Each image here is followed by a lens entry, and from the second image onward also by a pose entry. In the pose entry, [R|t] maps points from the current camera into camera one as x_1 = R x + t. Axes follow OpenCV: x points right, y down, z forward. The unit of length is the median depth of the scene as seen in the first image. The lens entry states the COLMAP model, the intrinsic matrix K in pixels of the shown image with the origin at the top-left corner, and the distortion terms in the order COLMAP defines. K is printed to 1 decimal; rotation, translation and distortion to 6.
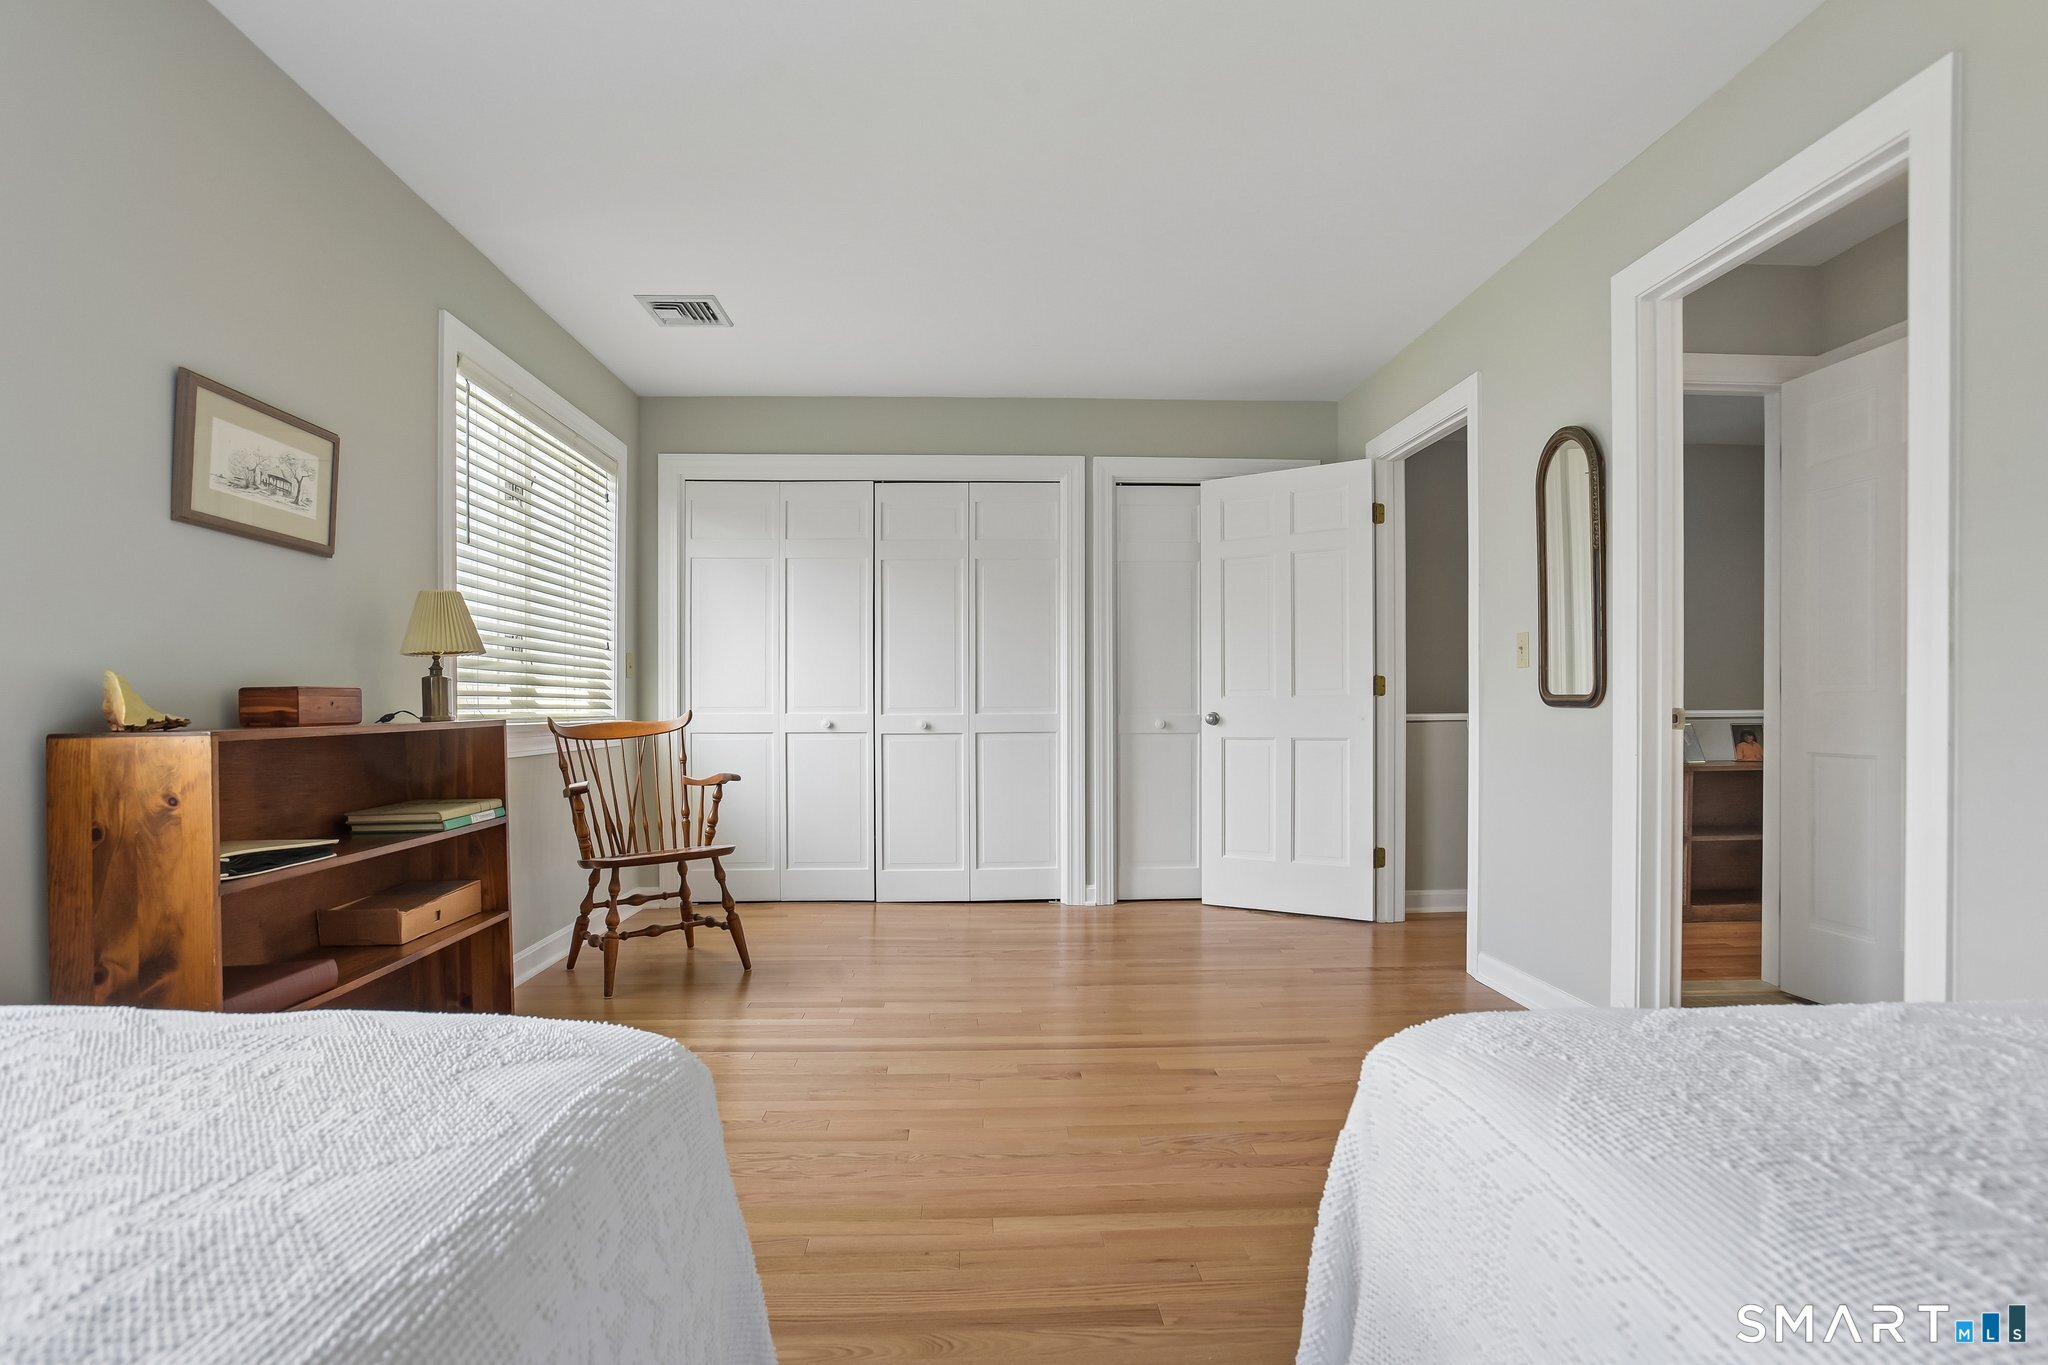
lens RADIAL K [[1000.2, 0, 1036.6], [0, 1000.2, 679.0], [0, 0, 1]] dist [-0.061382, 0.028192]
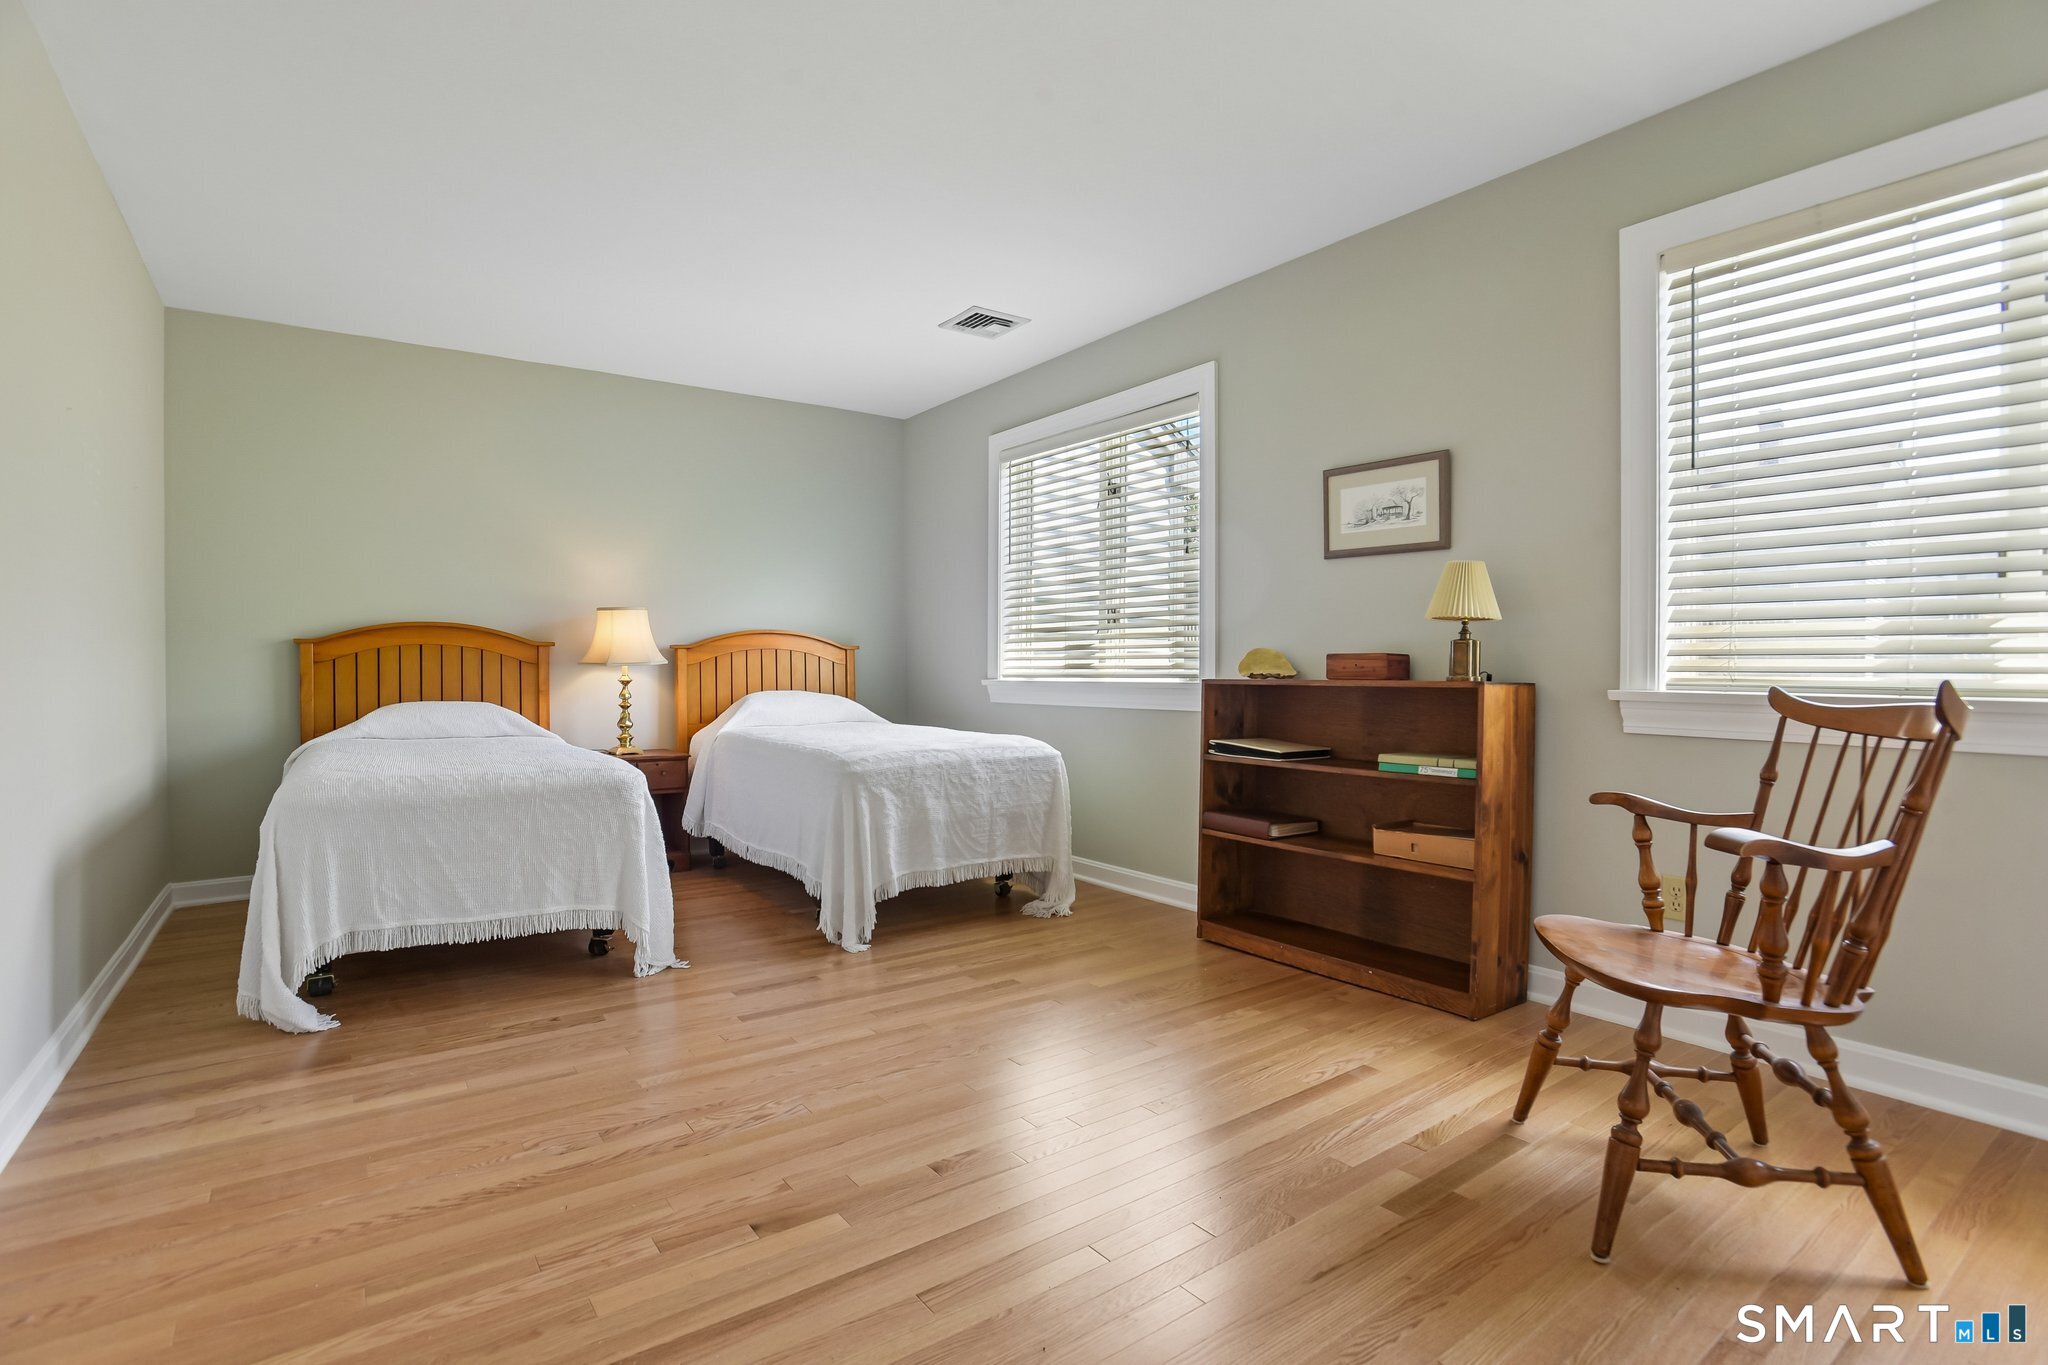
lens RADIAL K [[1000.2, 0, 1036.6], [0, 1000.2, 679.0], [0, 0, 1]] dist [-0.061382, 0.028192]
pose [[-0.842669, 0.002456, -0.538427, 0.425110], [0.008983, 0.999915, -0.009498, 0.052069], [0.538358, -0.012841, -0.842619, 1.886473]]
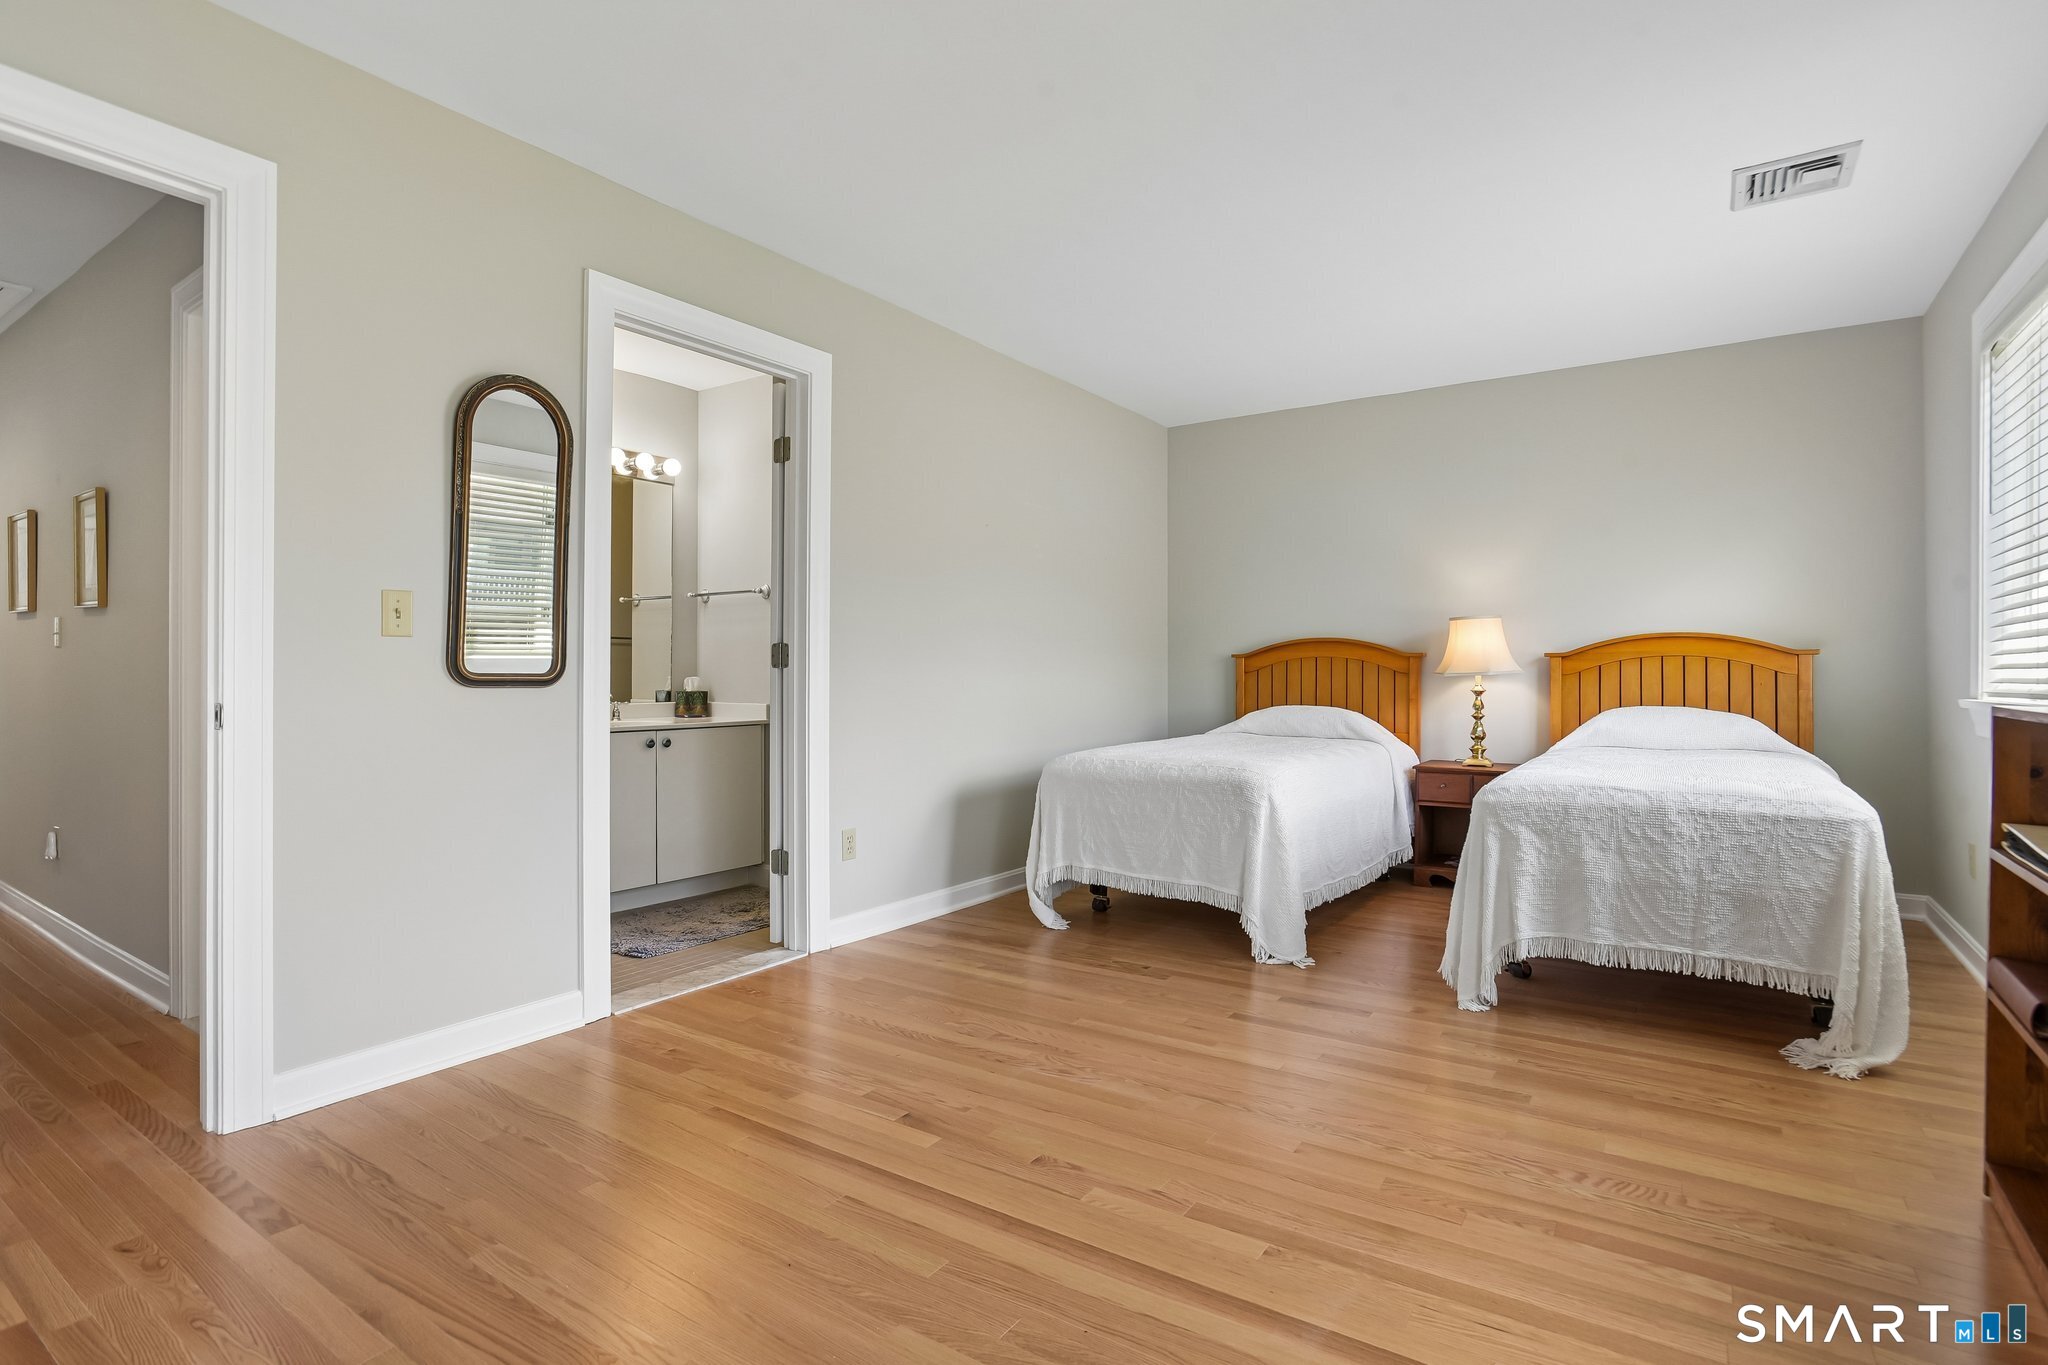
lens RADIAL K [[1000.2, 0, 1036.6], [0, 1000.2, 679.0], [0, 0, 1]] dist [-0.061382, 0.028192]
pose [[-0.789758, -0.006567, 0.613383, -0.483537], [-0.016274, 0.999815, -0.010249, 0.039319], [-0.613203, -0.018077, -0.789719, 1.833914]]
